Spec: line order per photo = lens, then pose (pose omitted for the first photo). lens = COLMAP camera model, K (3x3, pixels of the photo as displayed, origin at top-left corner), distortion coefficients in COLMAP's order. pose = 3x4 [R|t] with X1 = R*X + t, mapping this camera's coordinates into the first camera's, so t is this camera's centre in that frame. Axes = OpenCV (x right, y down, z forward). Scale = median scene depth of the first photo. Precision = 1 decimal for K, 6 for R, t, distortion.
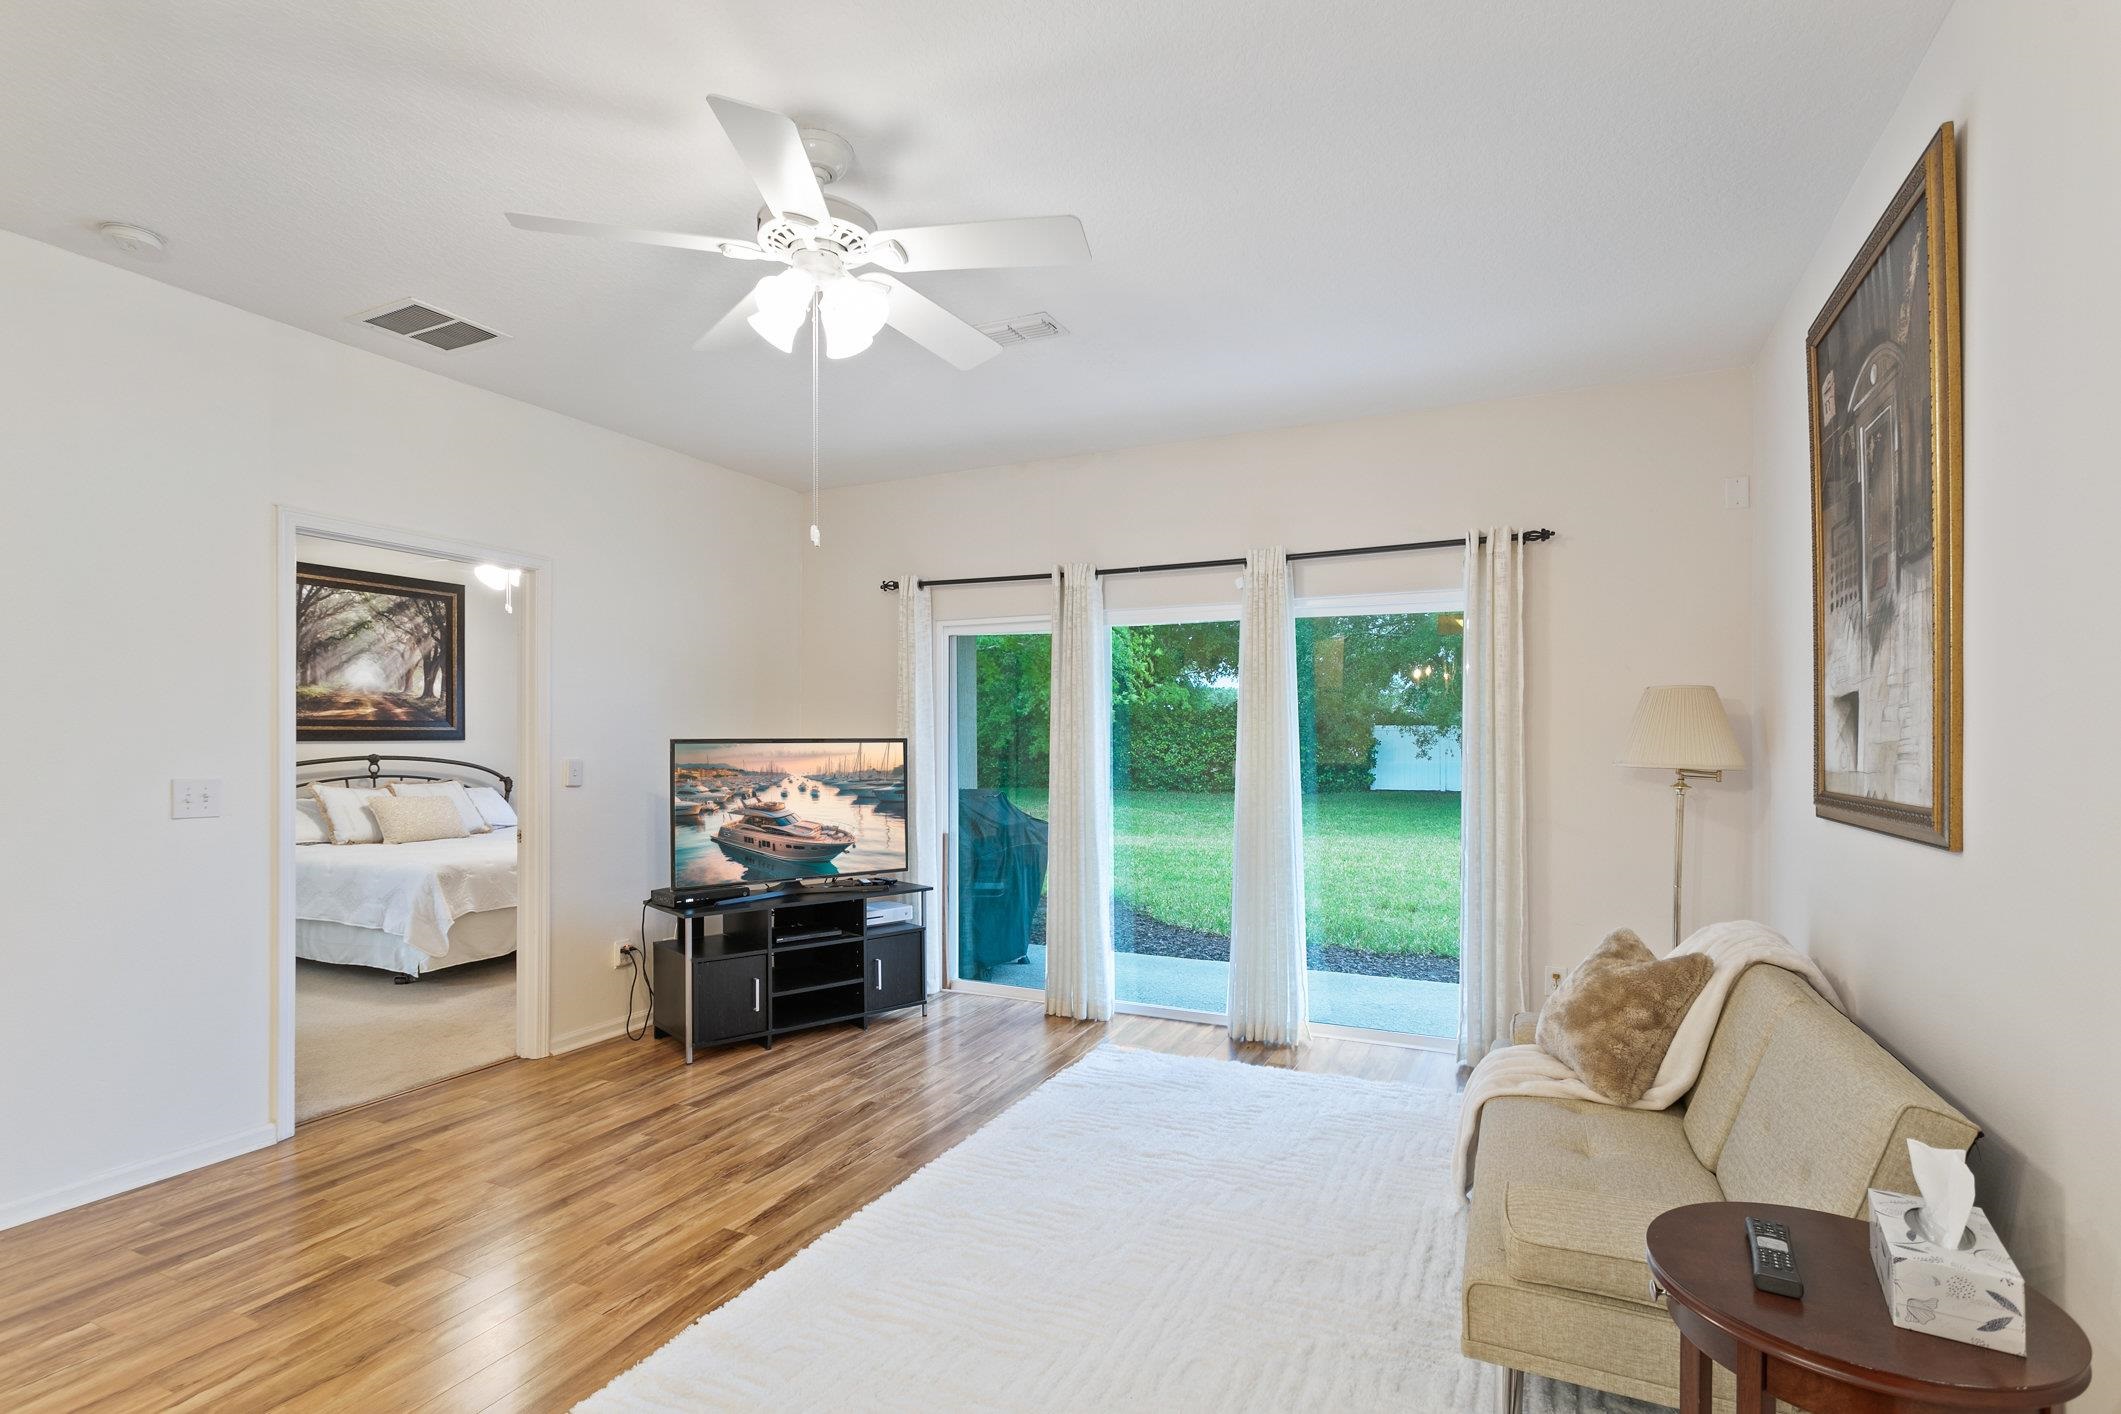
lens RADIAL K [[1019.3, 0, 1049.3], [0, 1019.3, 743.3], [0, 0, 1]] dist [0.002593, 0.000489]
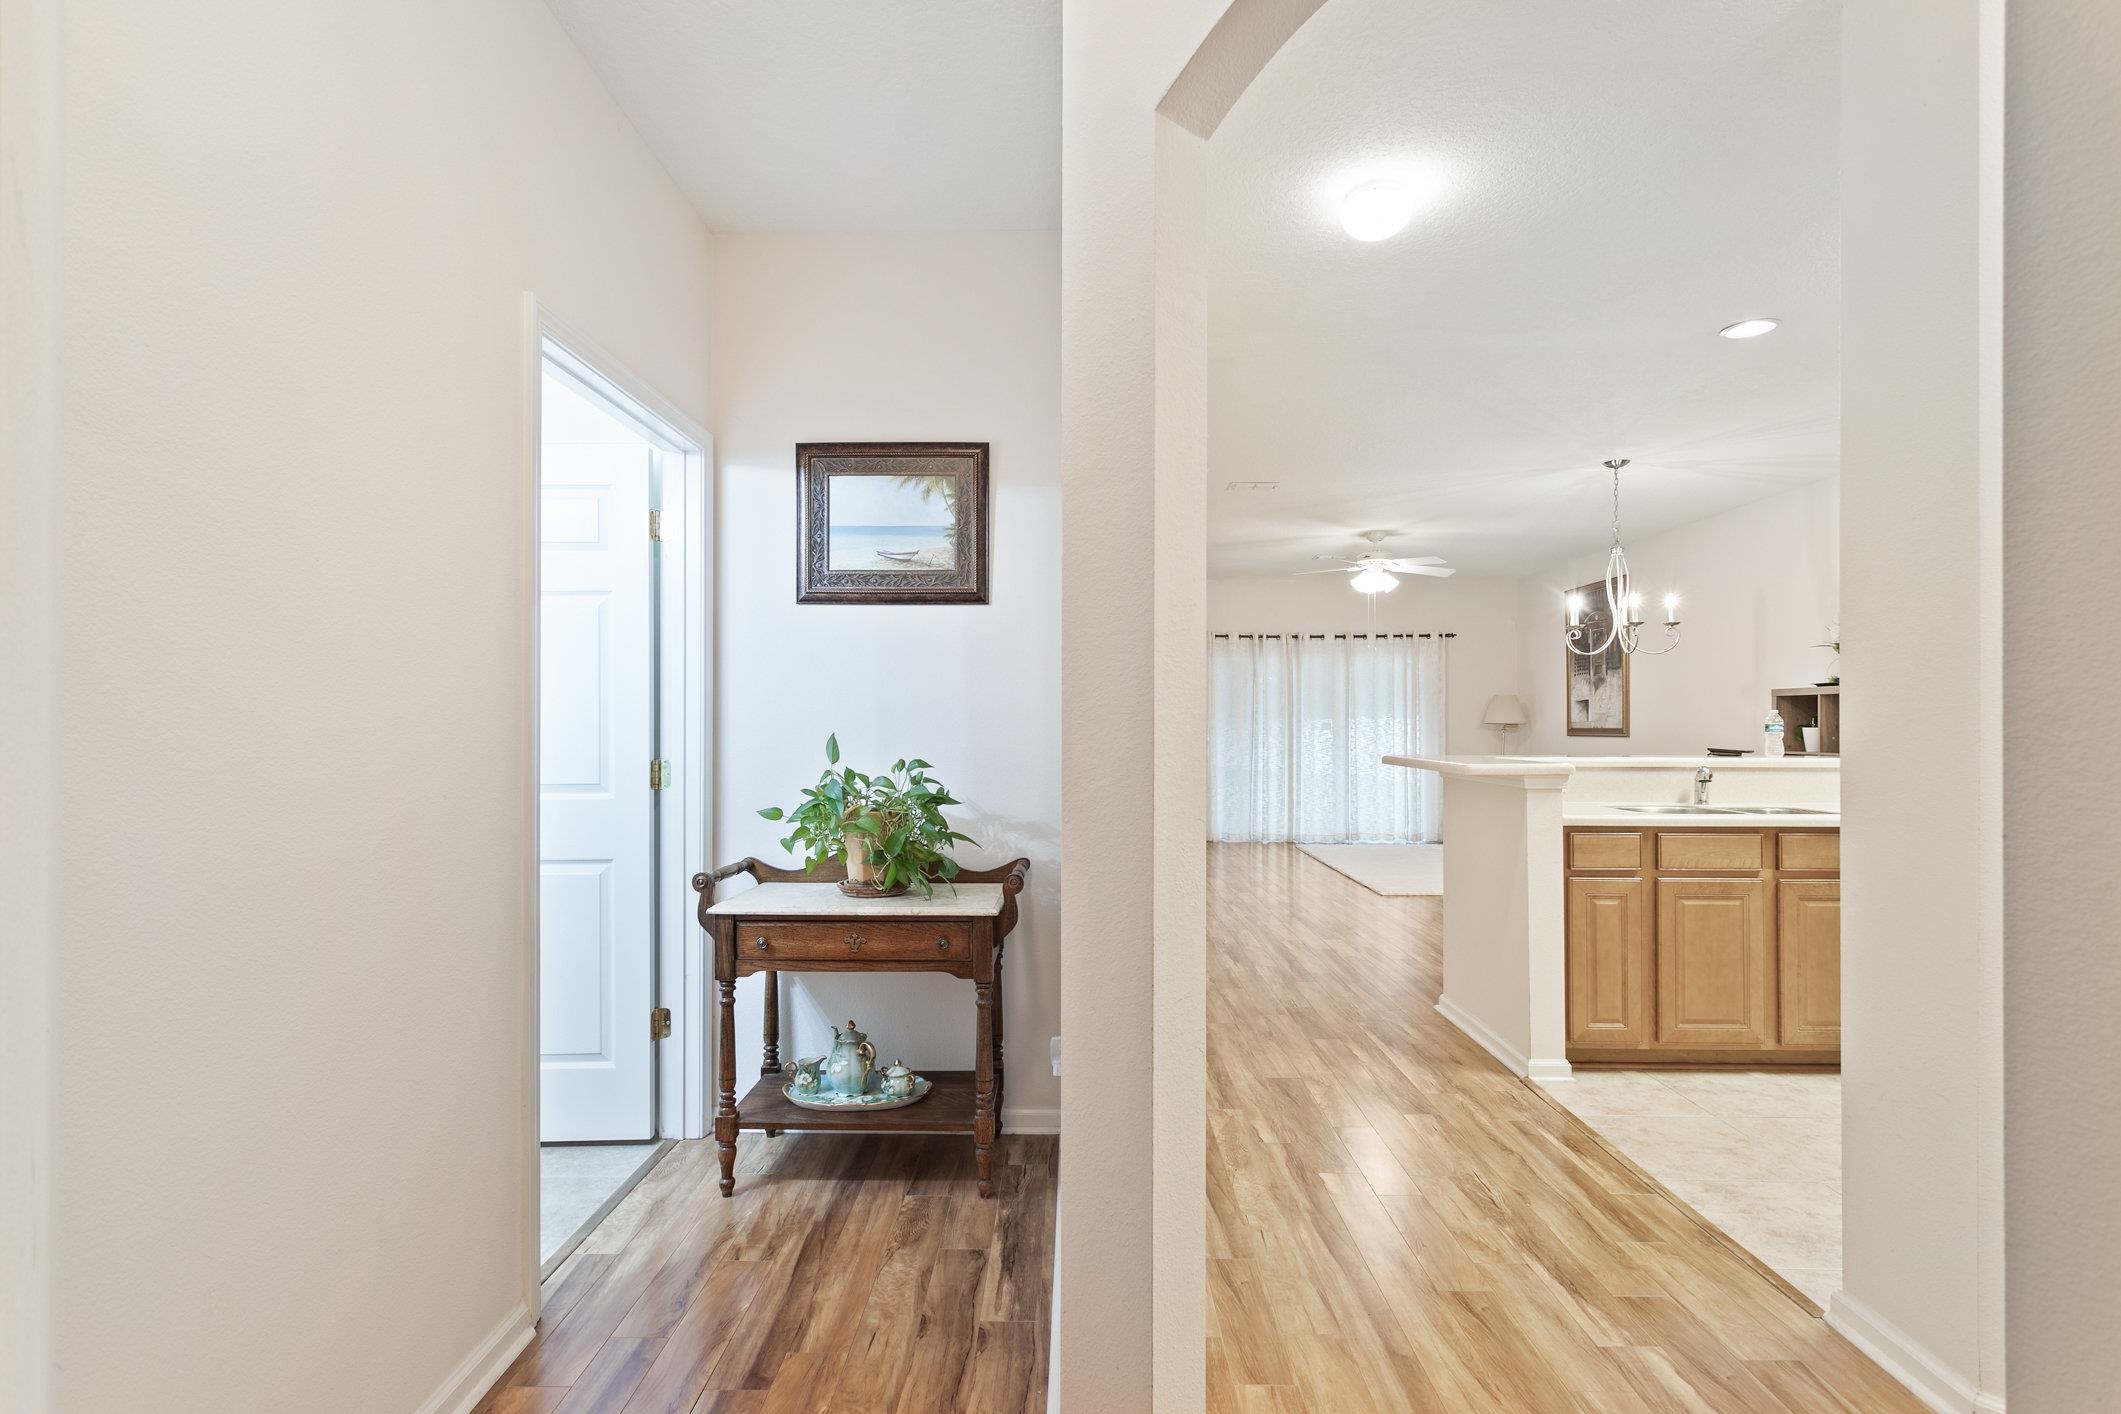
lens RADIAL K [[1021.0, 0, 1059.7], [0, 1021.0, 712.1], [0, 0, 1]] dist [0.000612, 0.000189]
pose [[0.903216, 0.013564, 0.428973, -1.698797], [-0.007563, 0.999848, -0.015690, 0.044749], [-0.429120, 0.010927, 0.903181, -1.019039]]
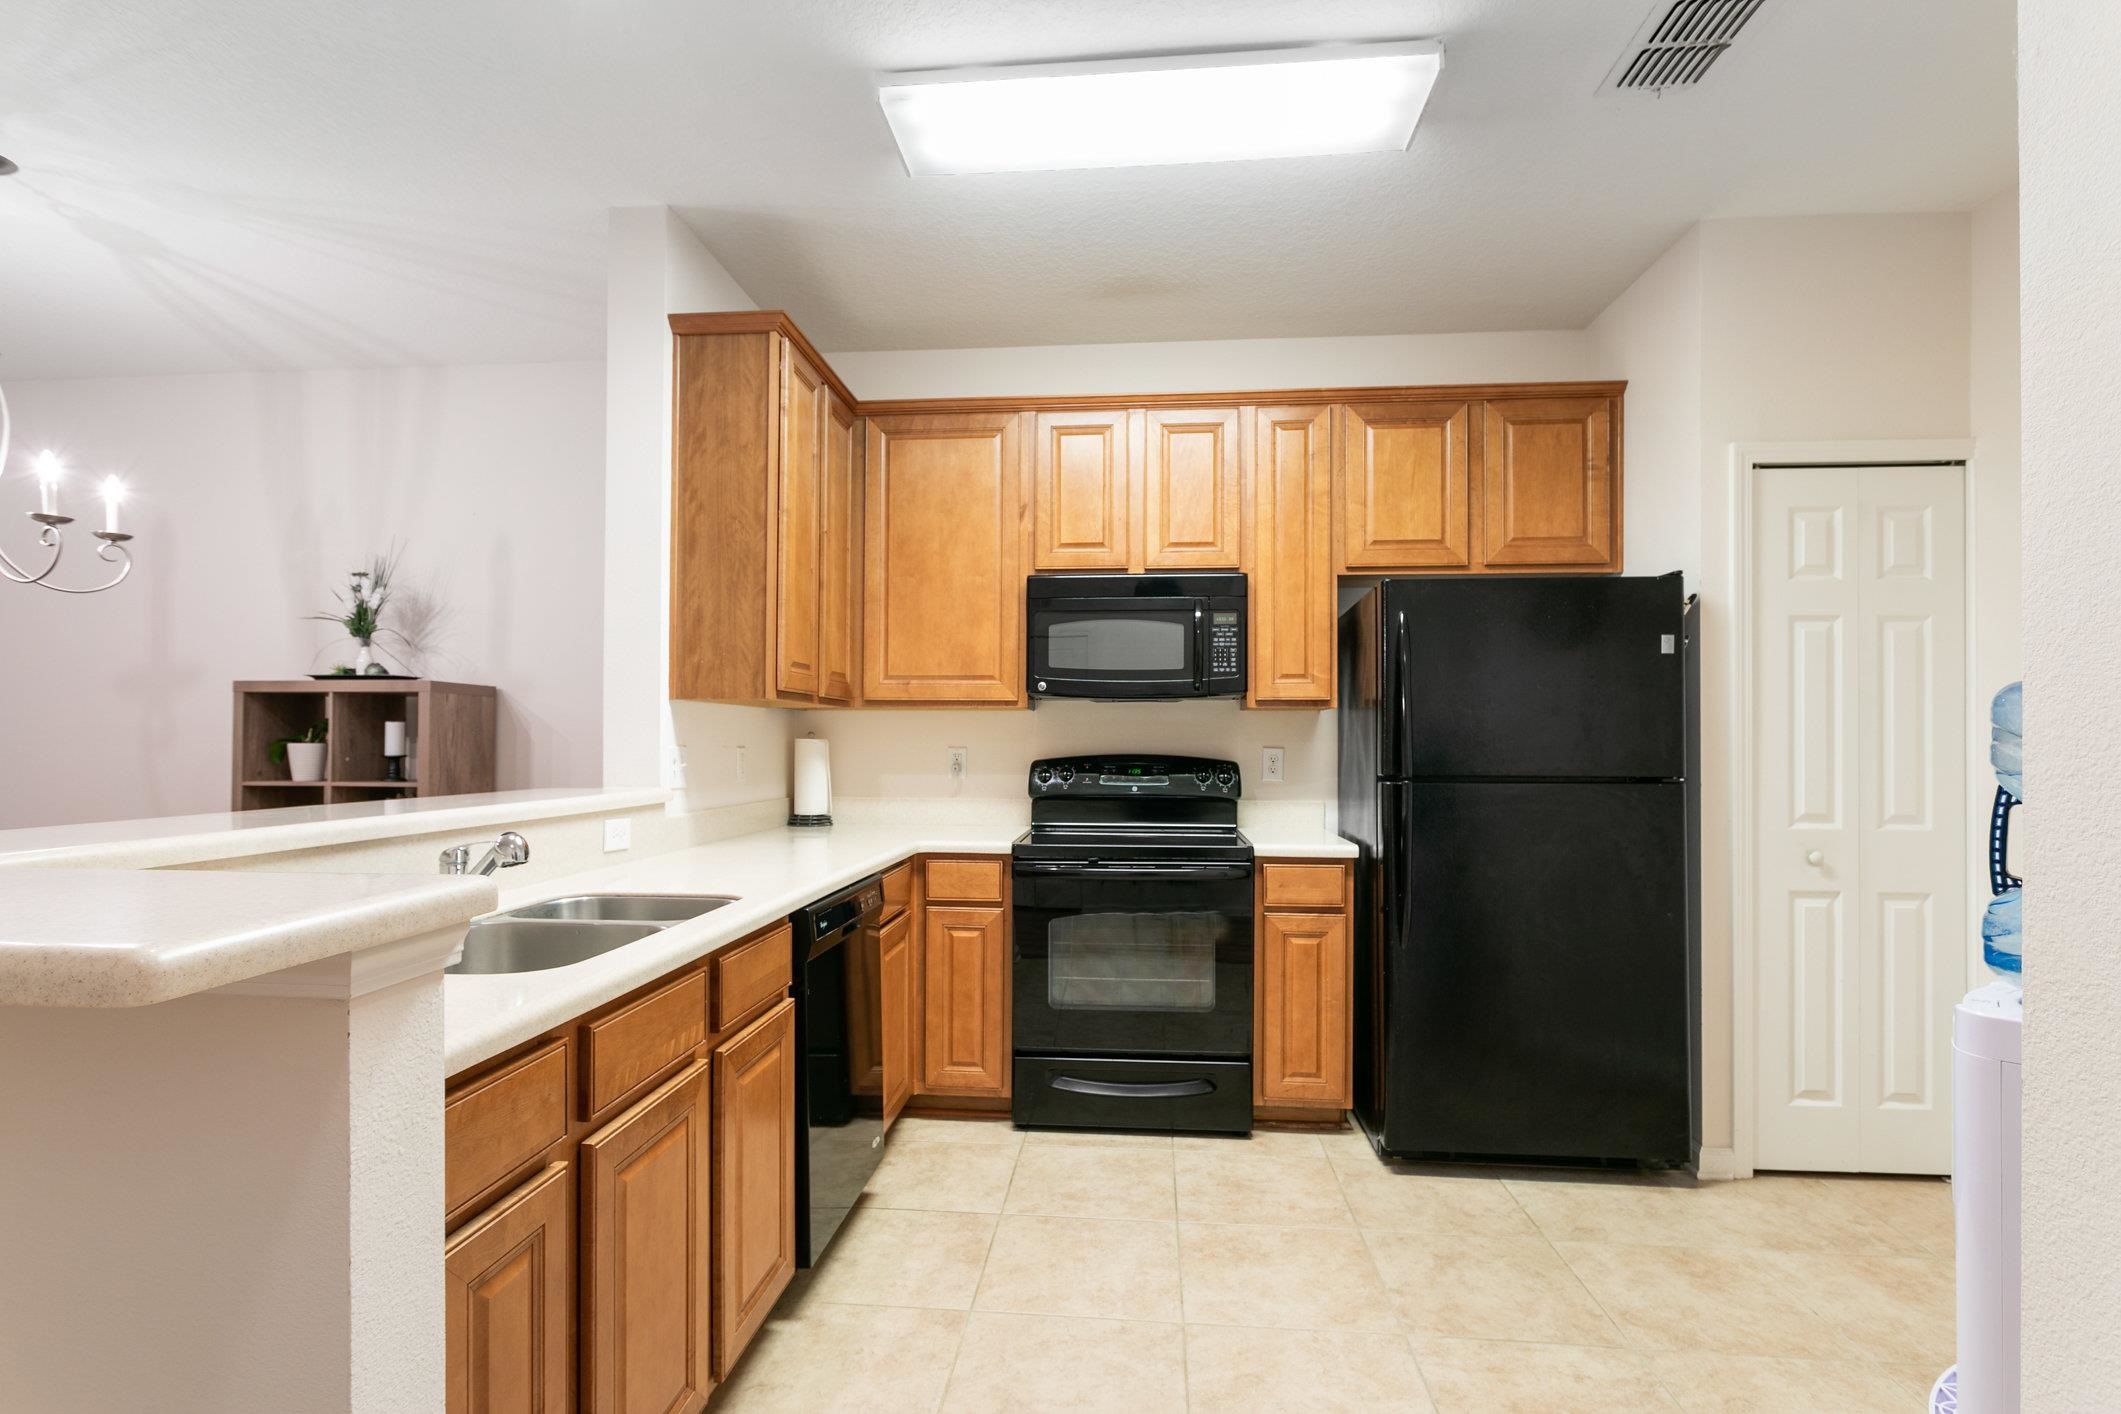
lens RADIAL K [[1026.9, 0, 1051.6], [0, 1026.9, 729.1], [0, 0, 1]] dist [-0.001700, 0.000225]
pose [[-0.361264, 0.015666, 0.932332, -1.175863], [0.001199, 0.999866, -0.016336, 0.038425], [-0.932463, -0.004784, -0.361234, -0.401957]]
